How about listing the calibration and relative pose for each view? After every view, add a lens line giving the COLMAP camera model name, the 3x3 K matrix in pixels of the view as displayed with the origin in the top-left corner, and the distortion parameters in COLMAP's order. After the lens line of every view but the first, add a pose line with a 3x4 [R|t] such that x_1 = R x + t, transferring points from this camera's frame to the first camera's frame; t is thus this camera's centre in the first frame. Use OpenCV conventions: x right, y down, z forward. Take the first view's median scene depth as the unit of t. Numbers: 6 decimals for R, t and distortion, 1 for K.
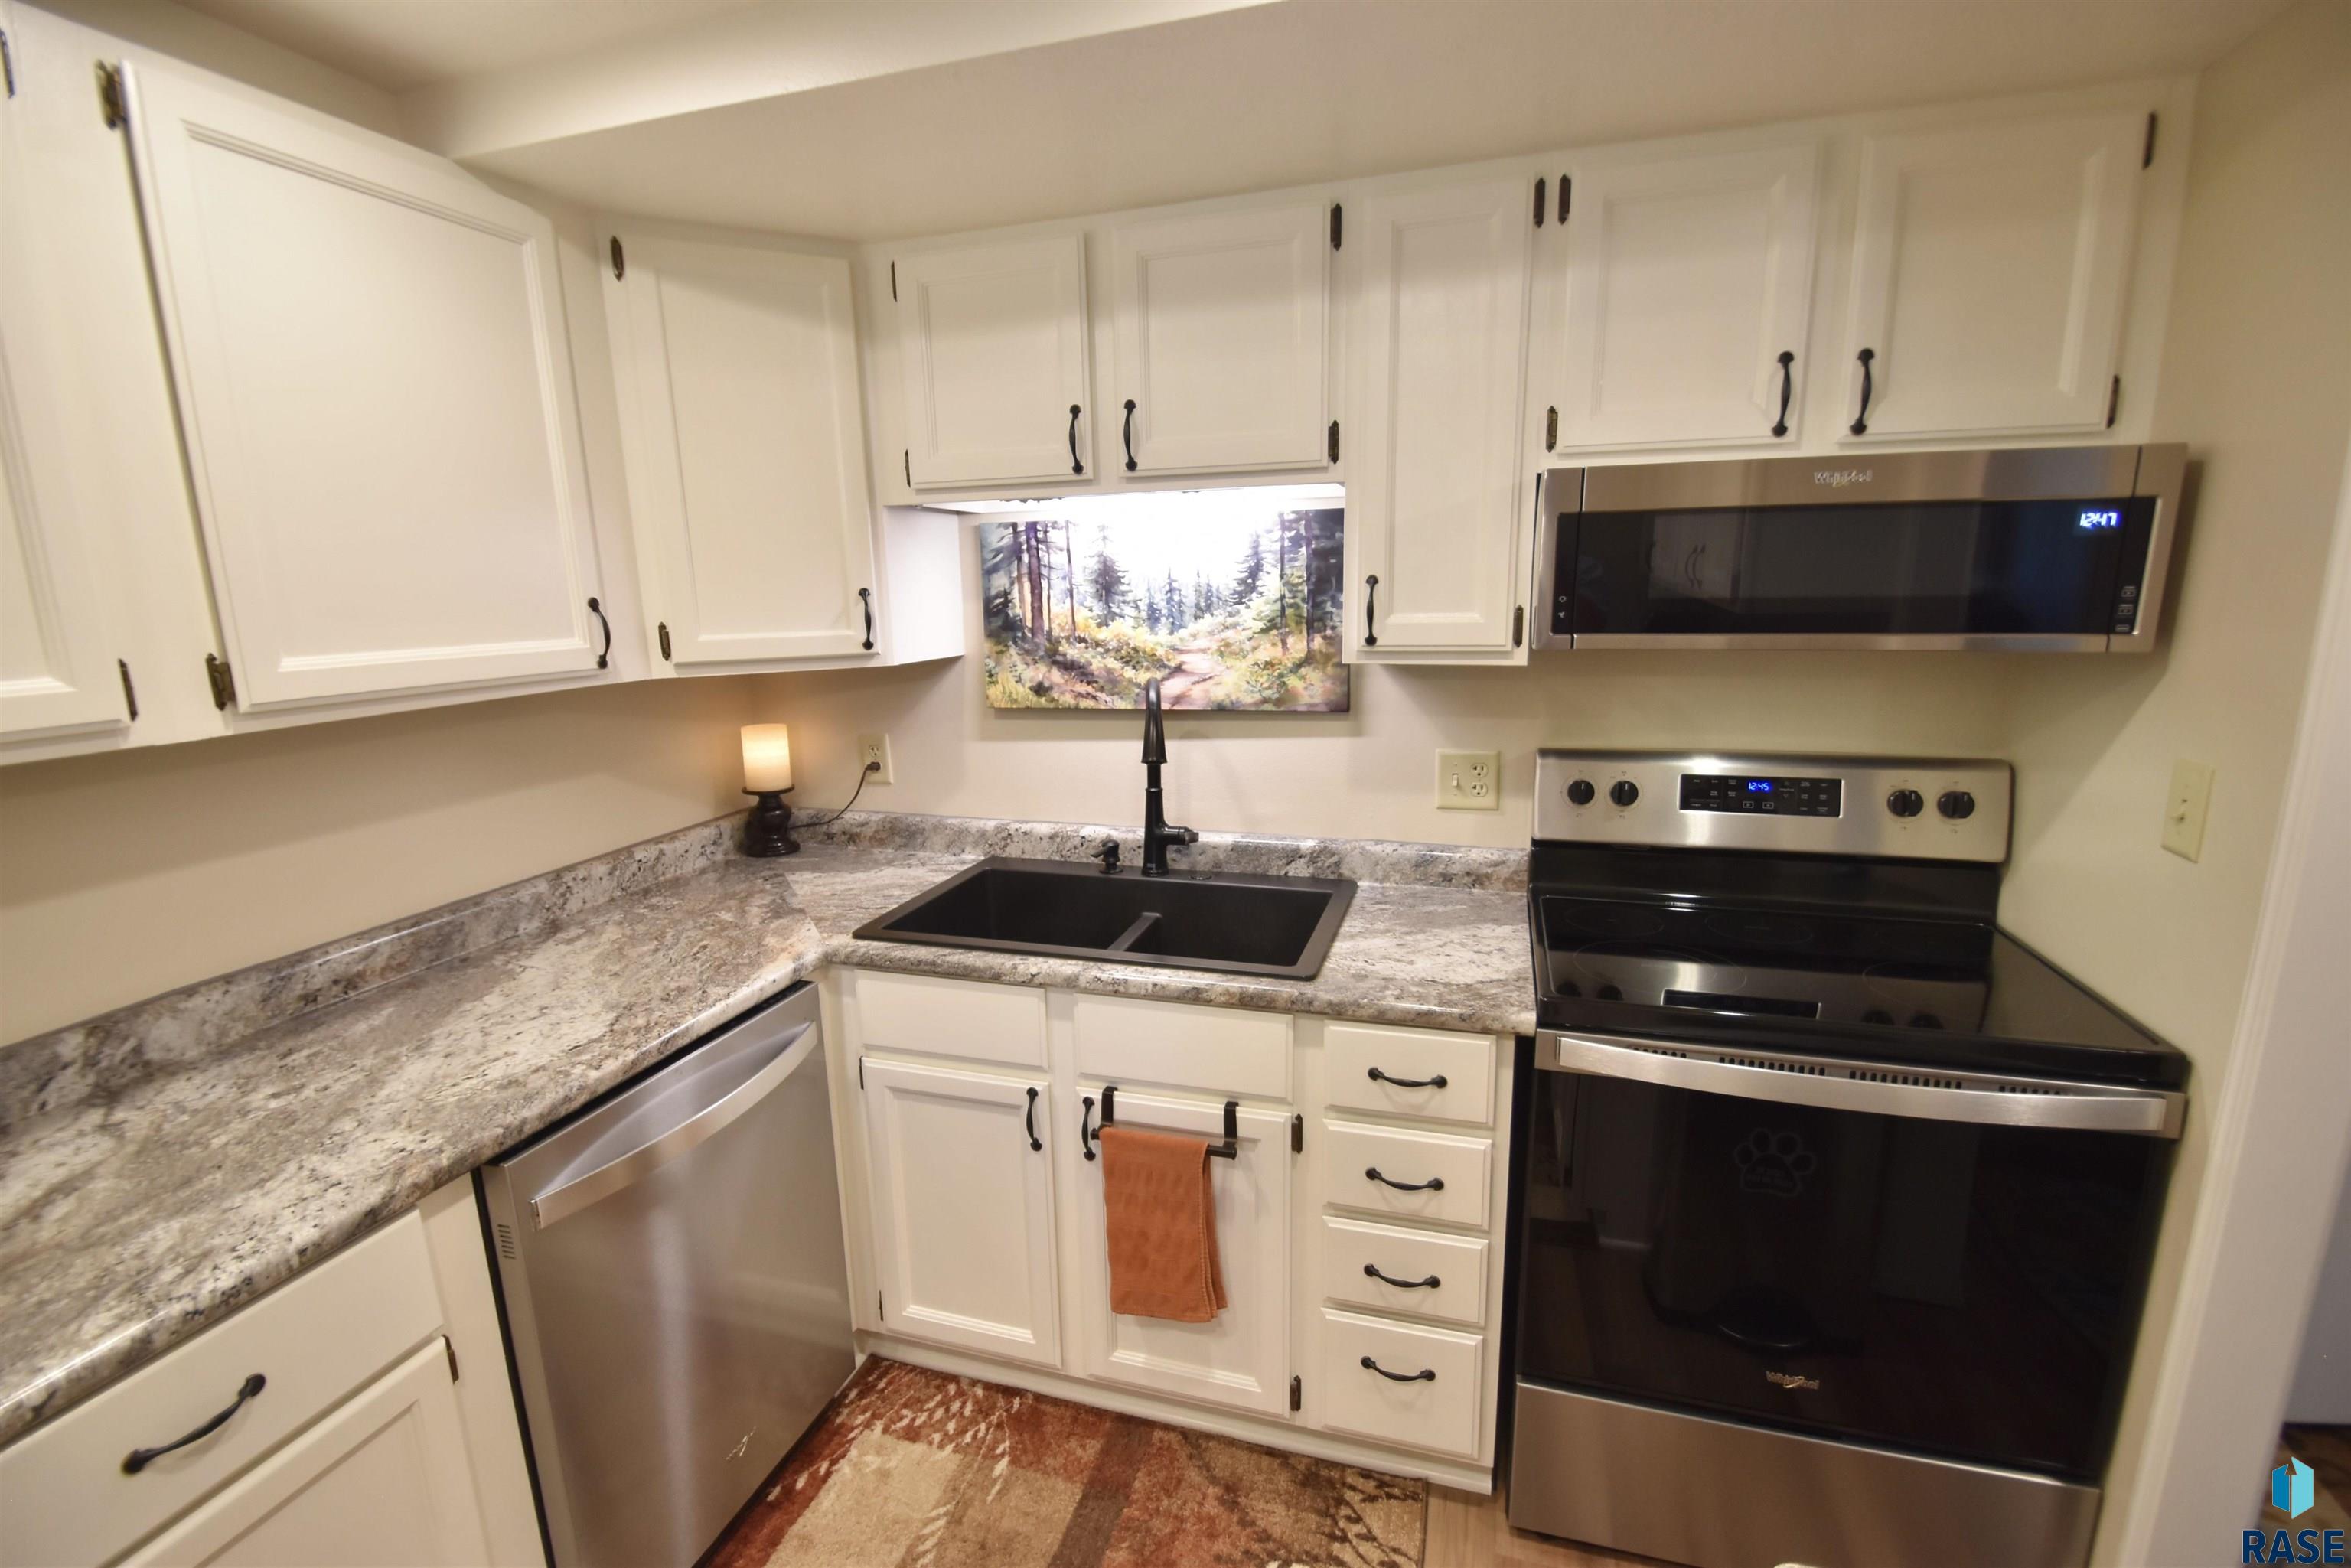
lens RADIAL K [[1043.9, 0, 1172.1], [0, 1043.9, 801.4], [0, 0, 1]] dist [-0.018442, -0.001484]
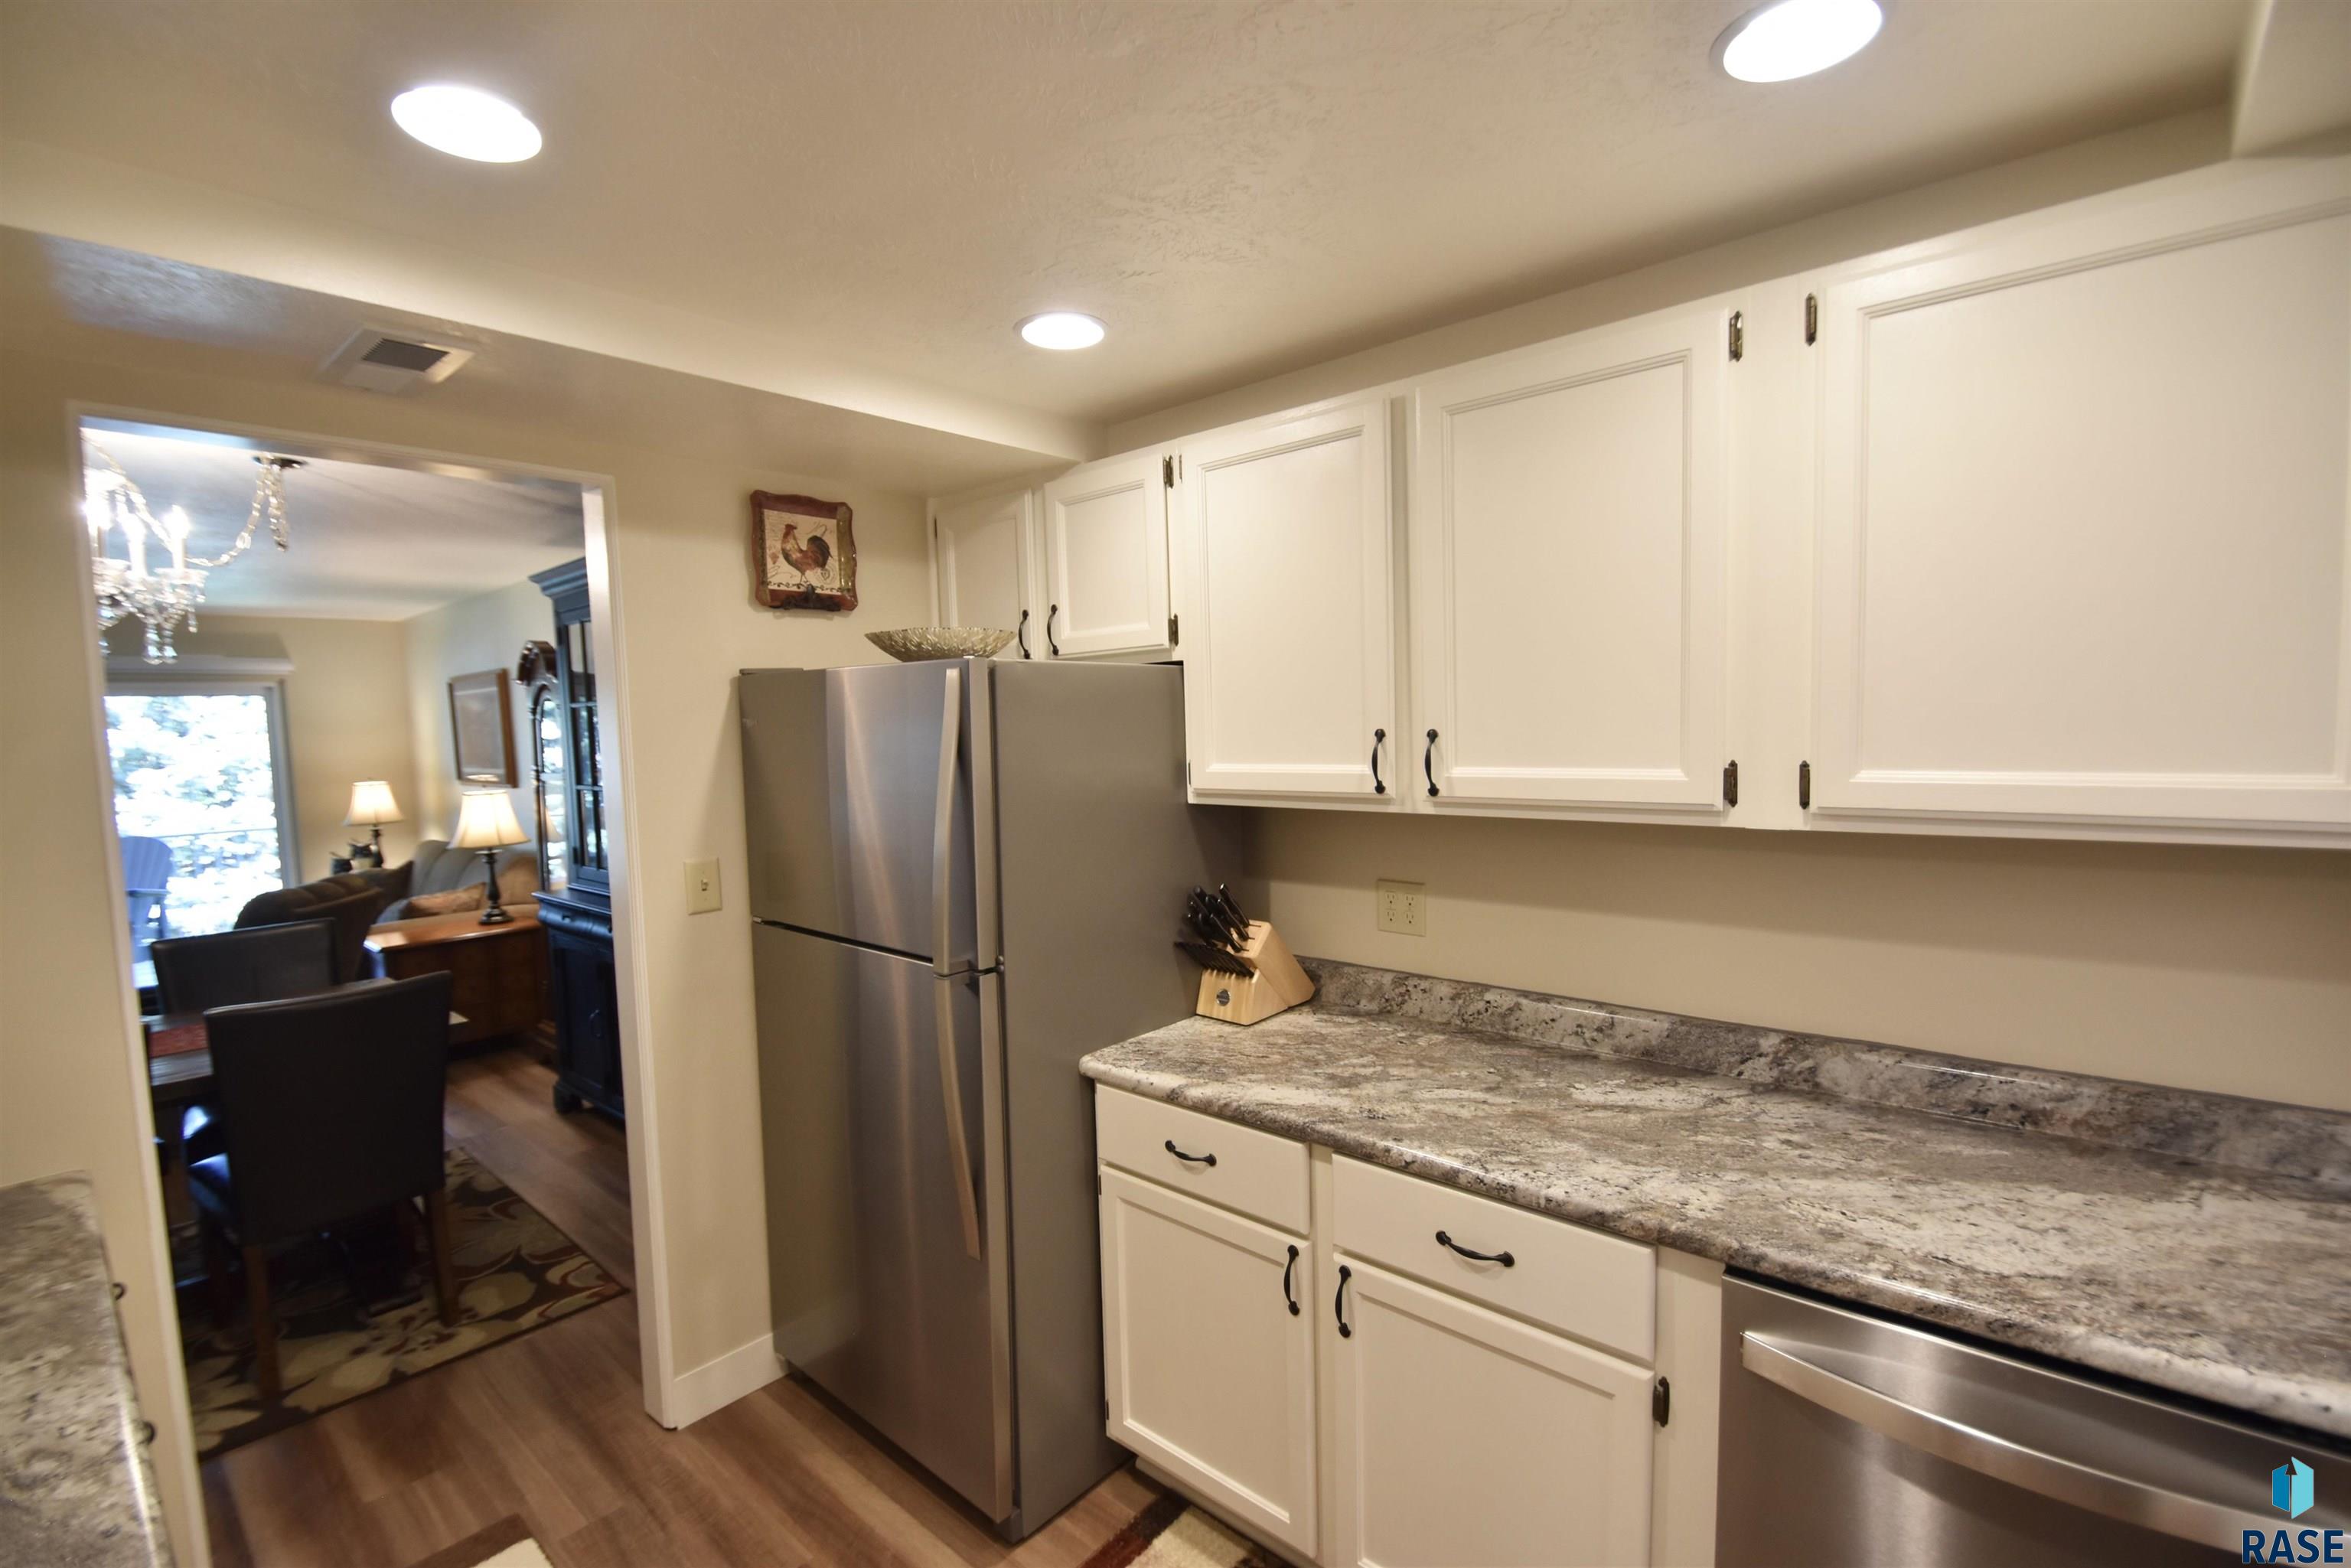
lens RADIAL K [[1043.9, 0, 1172.5], [0, 1043.9, 780.8], [0, 0, 1]] dist [-0.018442, -0.001484]
pose [[-0.400284, 0.107472, -0.910067, 0.454081], [-0.142721, 0.973670, 0.177757, -0.230261], [0.905209, 0.201039, -0.374406, 0.712568]]
